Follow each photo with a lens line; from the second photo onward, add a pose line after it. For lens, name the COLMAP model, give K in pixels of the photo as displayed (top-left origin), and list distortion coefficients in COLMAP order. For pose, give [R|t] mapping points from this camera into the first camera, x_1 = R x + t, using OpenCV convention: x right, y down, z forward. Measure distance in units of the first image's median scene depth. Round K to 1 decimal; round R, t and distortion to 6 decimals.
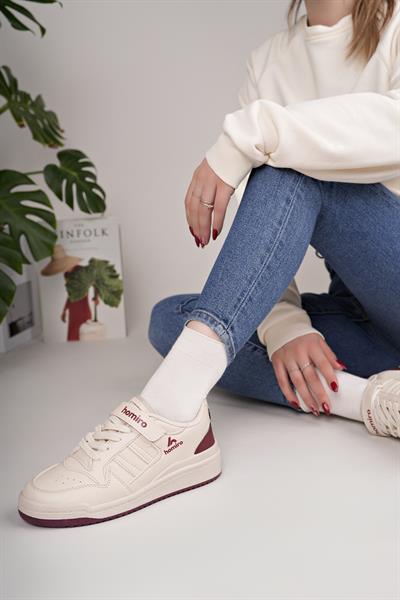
lens RADIAL K [[763.4, 0, 203.8], [0, 763.4, 310.1], [0, 0, 1]] dist [-0.004161, 0.000000]
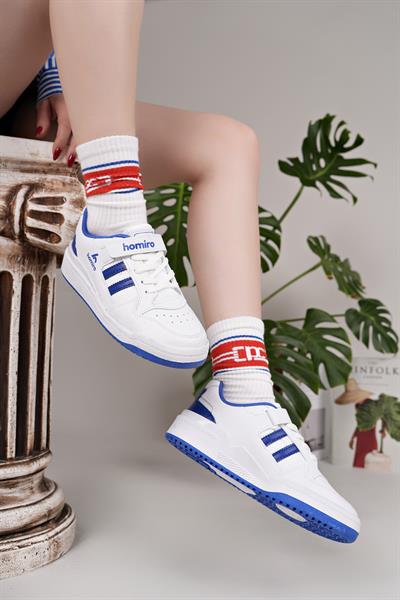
lens RADIAL K [[540.6, 0, 199.8], [0, 540.6, 294.0], [0, 0, 1]] dist [-0.002429, 0.010015]
pose [[0.891686, 0.033660, -0.451402, -0.032651], [-0.152953, 0.960981, -0.230481, 0.014733], [0.426030, 0.274560, 0.862041, 0.167767]]
